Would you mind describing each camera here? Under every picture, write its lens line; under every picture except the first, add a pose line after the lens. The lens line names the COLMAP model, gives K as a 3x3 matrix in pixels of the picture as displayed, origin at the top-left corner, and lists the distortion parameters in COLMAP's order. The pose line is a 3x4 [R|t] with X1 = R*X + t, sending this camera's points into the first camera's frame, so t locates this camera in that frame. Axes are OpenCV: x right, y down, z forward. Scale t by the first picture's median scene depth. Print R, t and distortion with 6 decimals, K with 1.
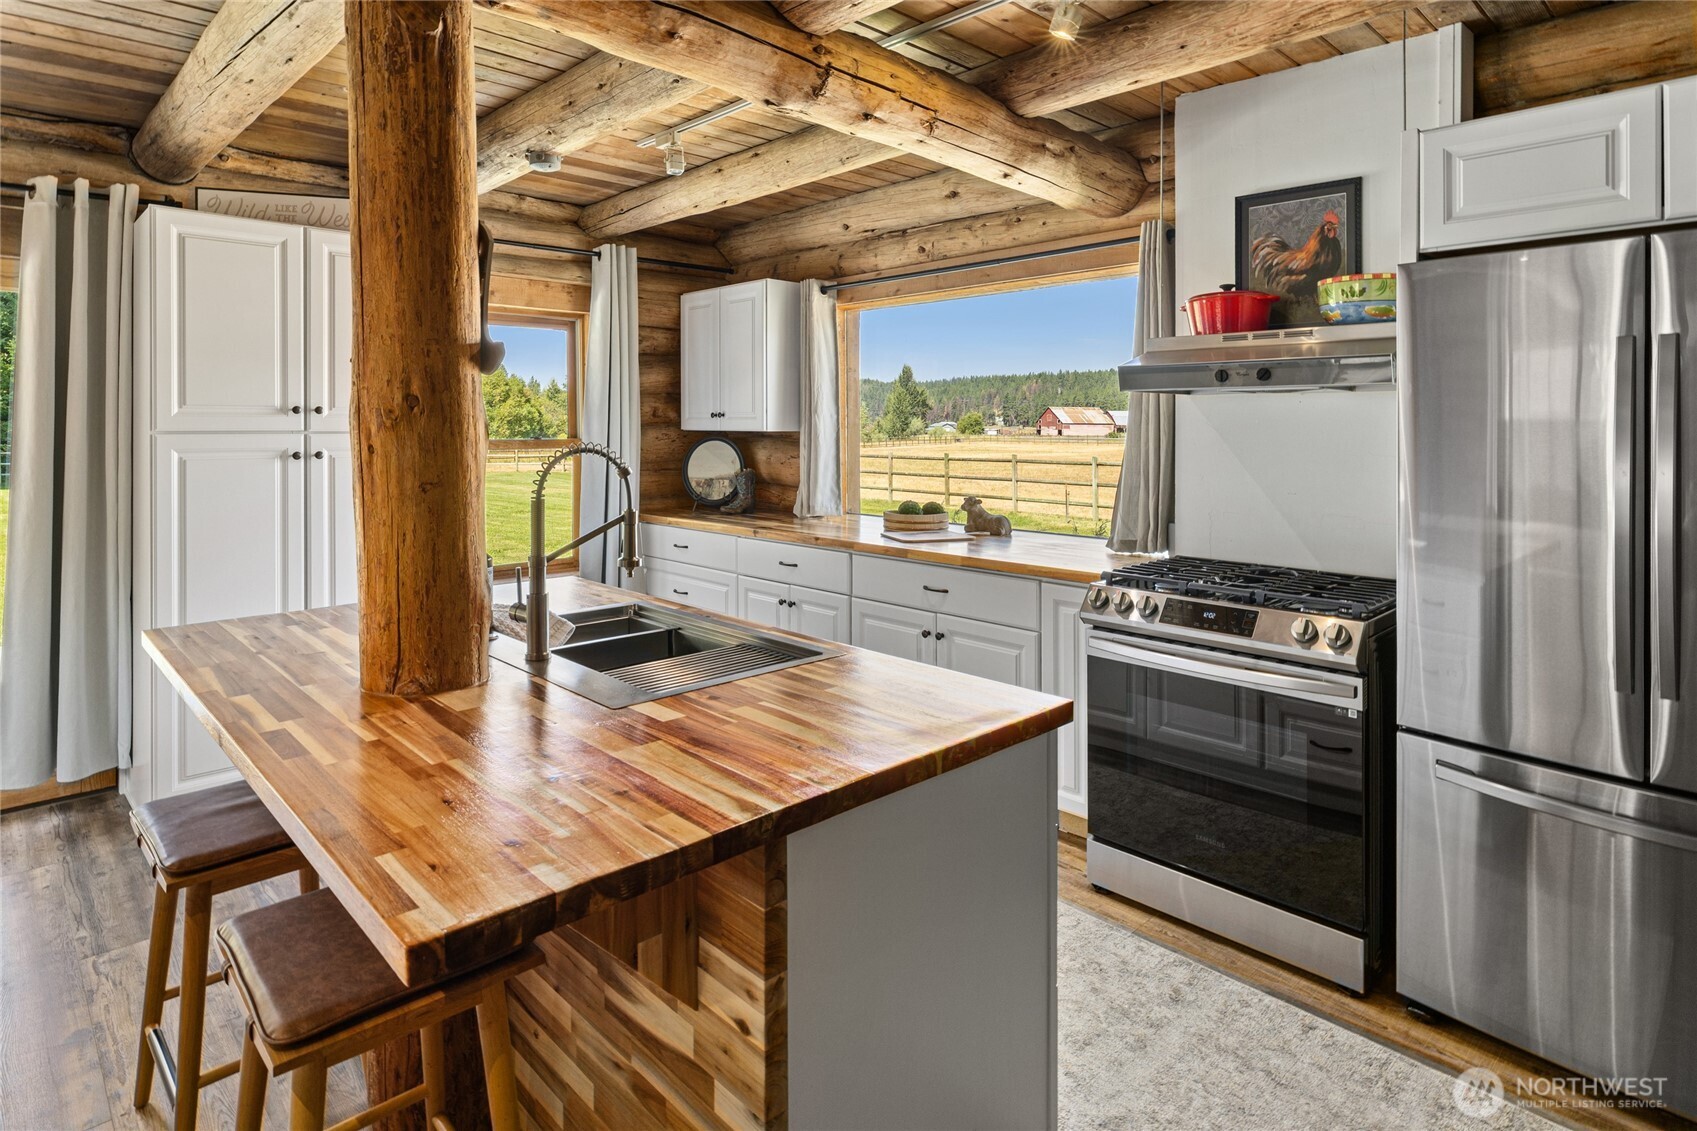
lens RADIAL K [[913.9, 0, 909.0], [0, 913.9, 421.1], [0, 0, 1]] dist [-0.001594, 0.004668]
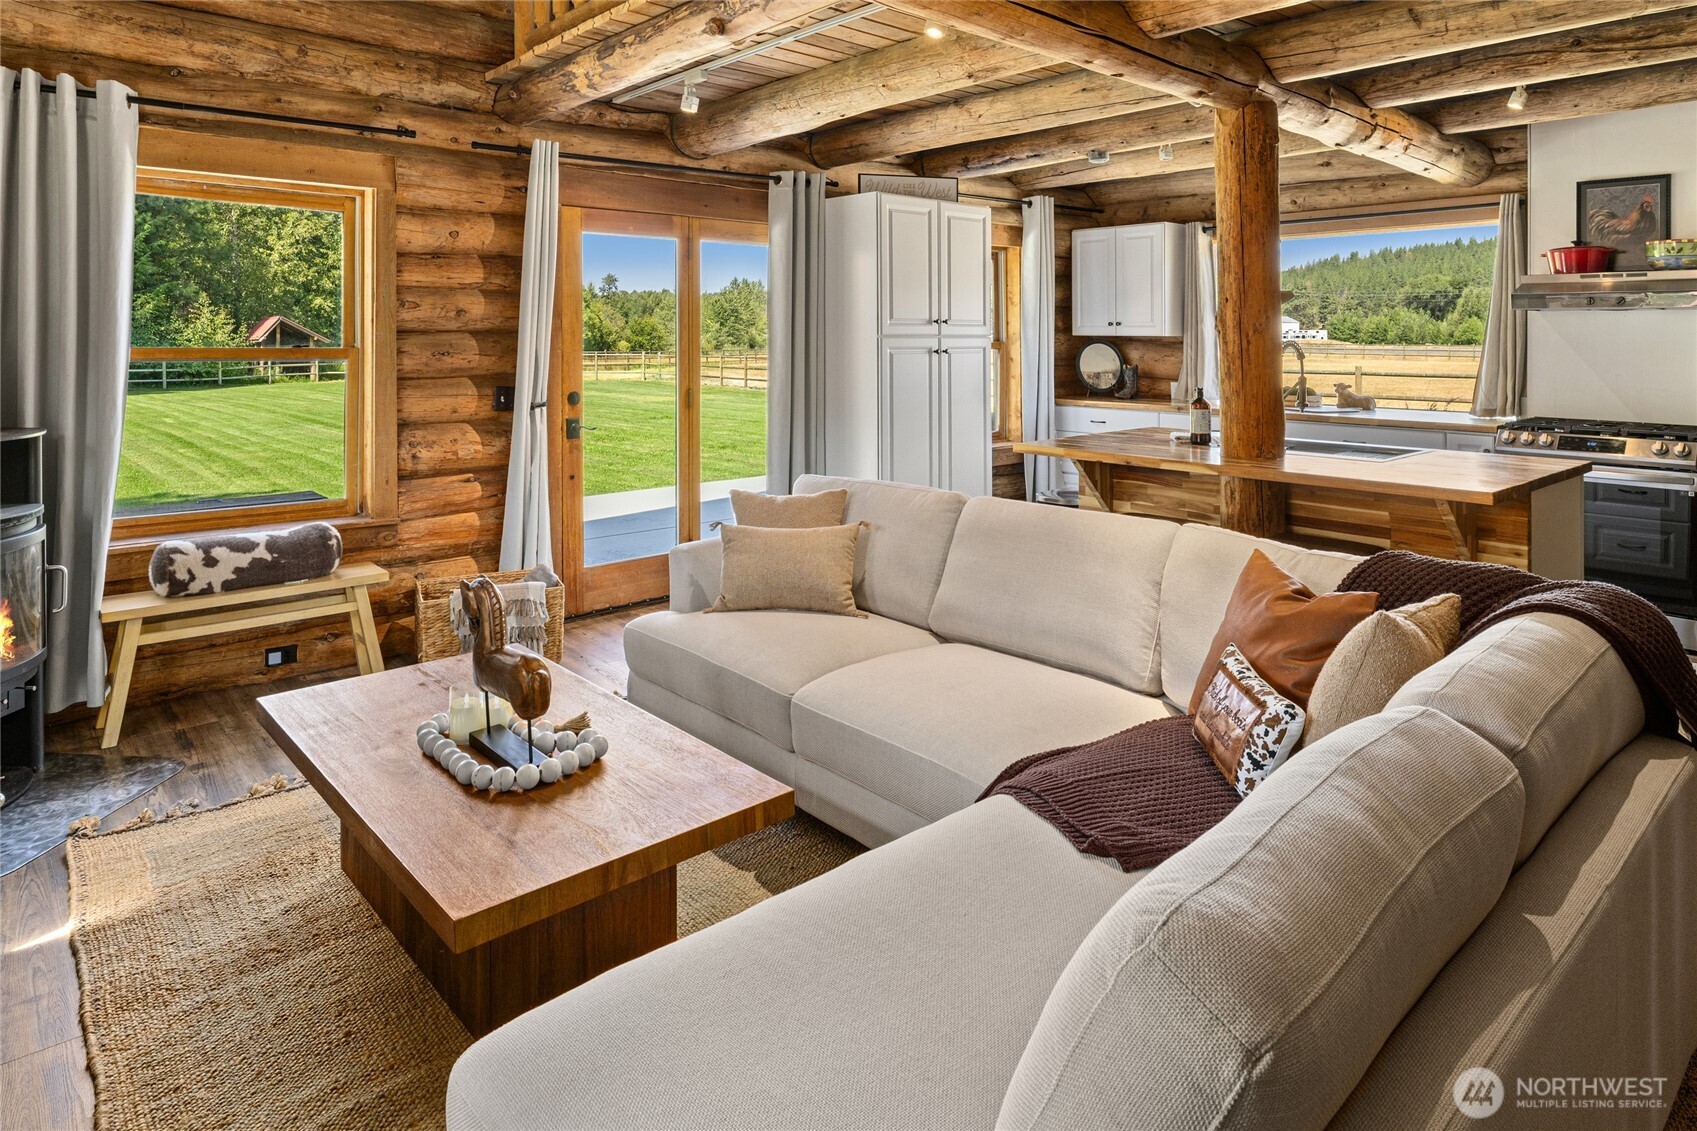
lens RADIAL K [[1006.0, 0, 924.6], [0, 1006.0, 338.2], [0, 0, 1]] dist [-0.004283, 0.001385]
pose [[0.999189, 0.000283, -0.040262, -0.514344], [0.000140, 0.999945, 0.010505, -0.001535], [0.040263, -0.010503, 0.999134, -0.560560]]
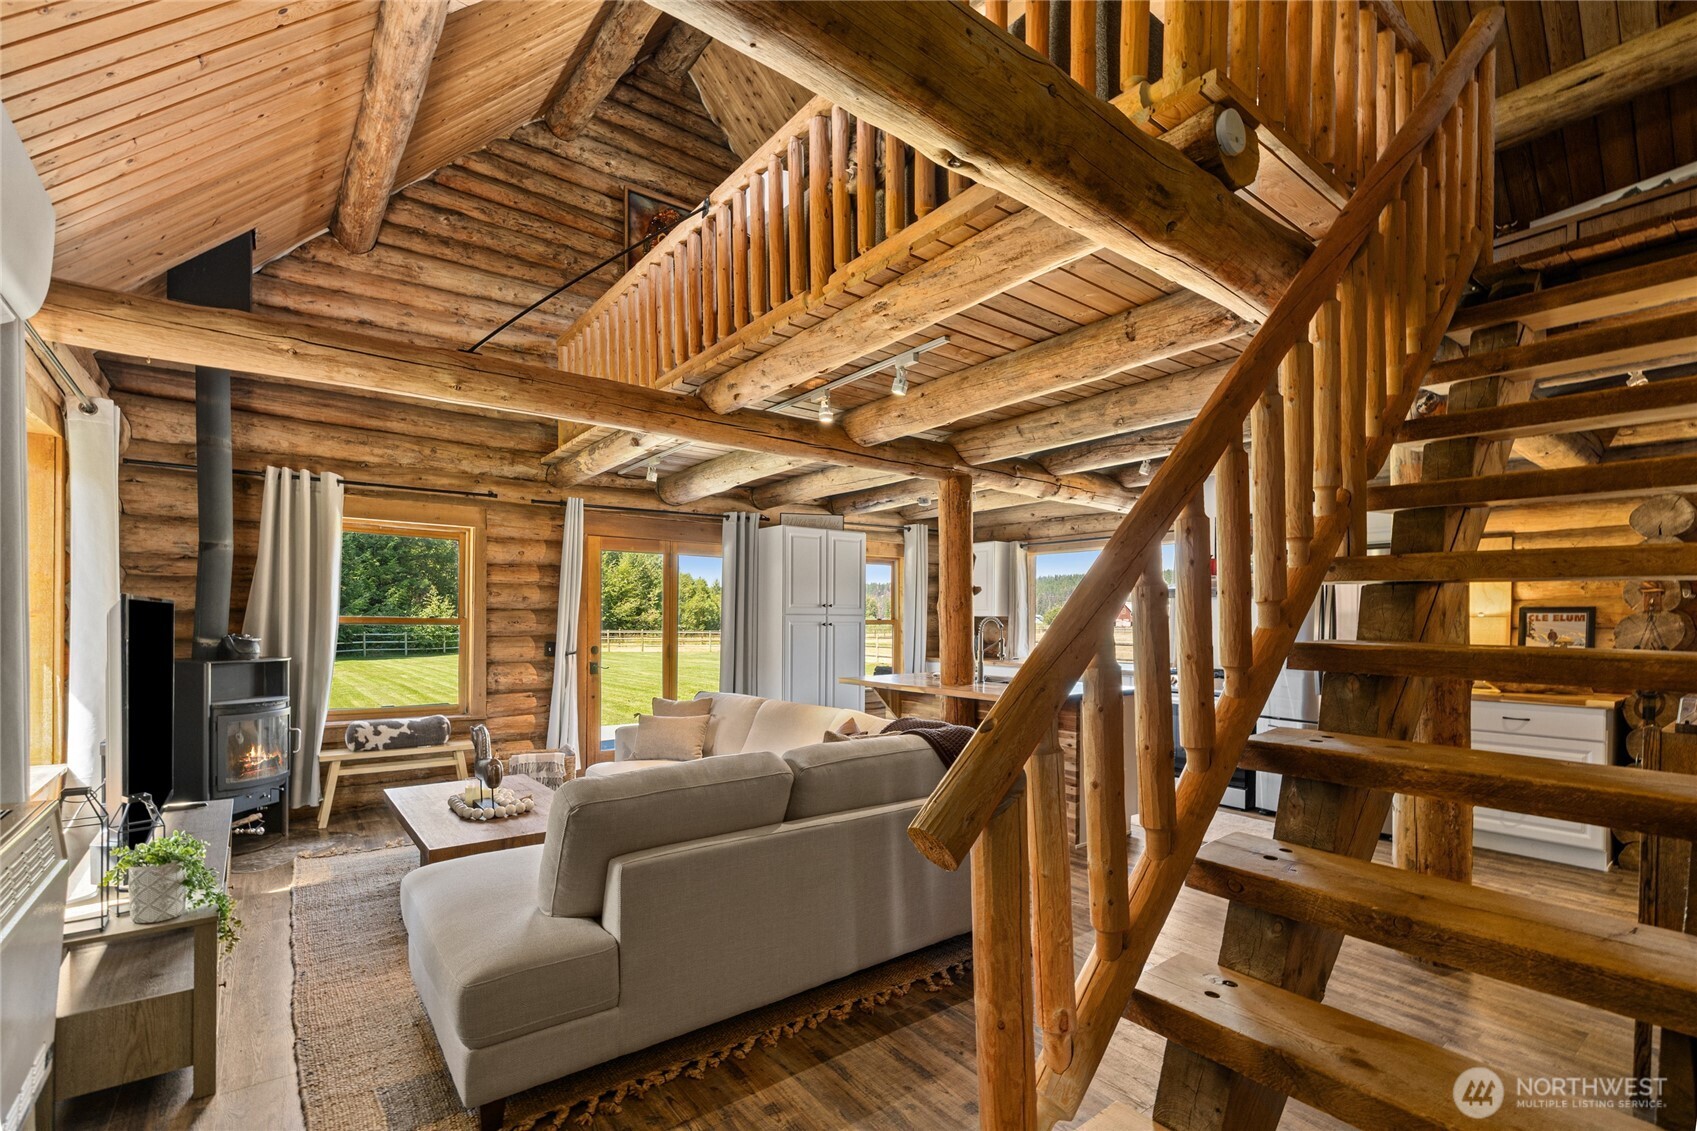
lens RADIAL K [[757.6, 0, 880.4], [0, 757.6, 620.1], [0, 0, 1]] dist [0.001182, 0.001002]
pose [[0.992051, 0.005623, -0.125713, -0.223963], [-0.004521, 0.999949, 0.009047, 0.006583], [0.125758, -0.008407, 0.992025, -0.812245]]
